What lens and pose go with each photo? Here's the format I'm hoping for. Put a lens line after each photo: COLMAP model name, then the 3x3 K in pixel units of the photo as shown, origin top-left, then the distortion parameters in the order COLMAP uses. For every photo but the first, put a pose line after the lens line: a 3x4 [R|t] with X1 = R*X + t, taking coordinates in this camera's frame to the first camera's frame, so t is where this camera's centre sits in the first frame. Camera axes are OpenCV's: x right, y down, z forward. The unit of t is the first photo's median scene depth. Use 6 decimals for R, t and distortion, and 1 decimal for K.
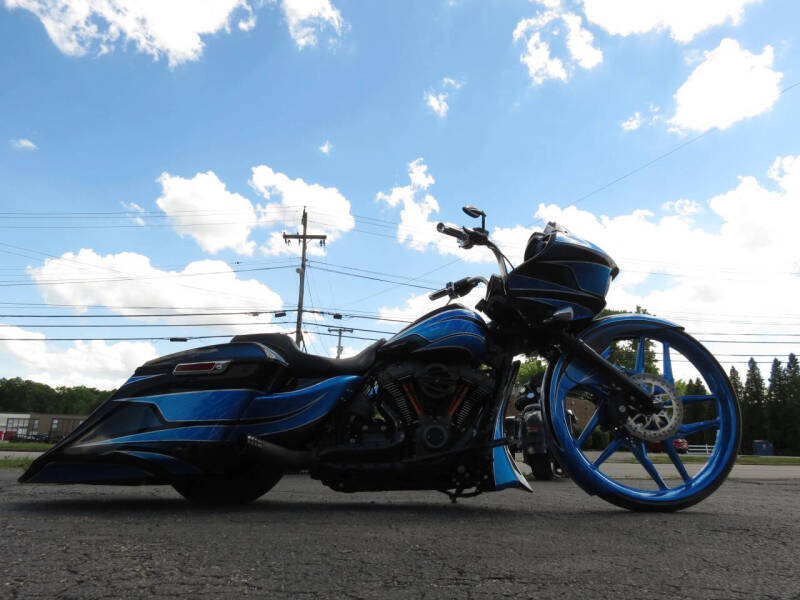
lens RADIAL K [[582.8, 0, 400.0], [0, 582.8, 300.0], [0, 0, 1]] dist [-0.011545, 0.002813]
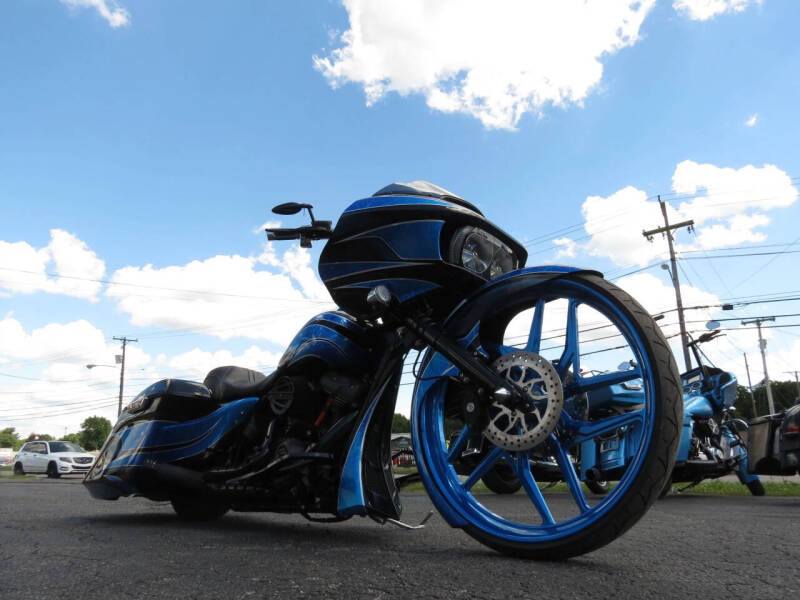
lens RADIAL K [[582.8, 0, 400.0], [0, 582.8, 300.0], [0, 0, 1]] dist [-0.011545, 0.002813]
pose [[0.751559, -0.206084, -0.626648, 0.728135], [0.187781, 0.977484, -0.096252, 0.101577], [0.632374, -0.045334, 0.773336, 0.365066]]
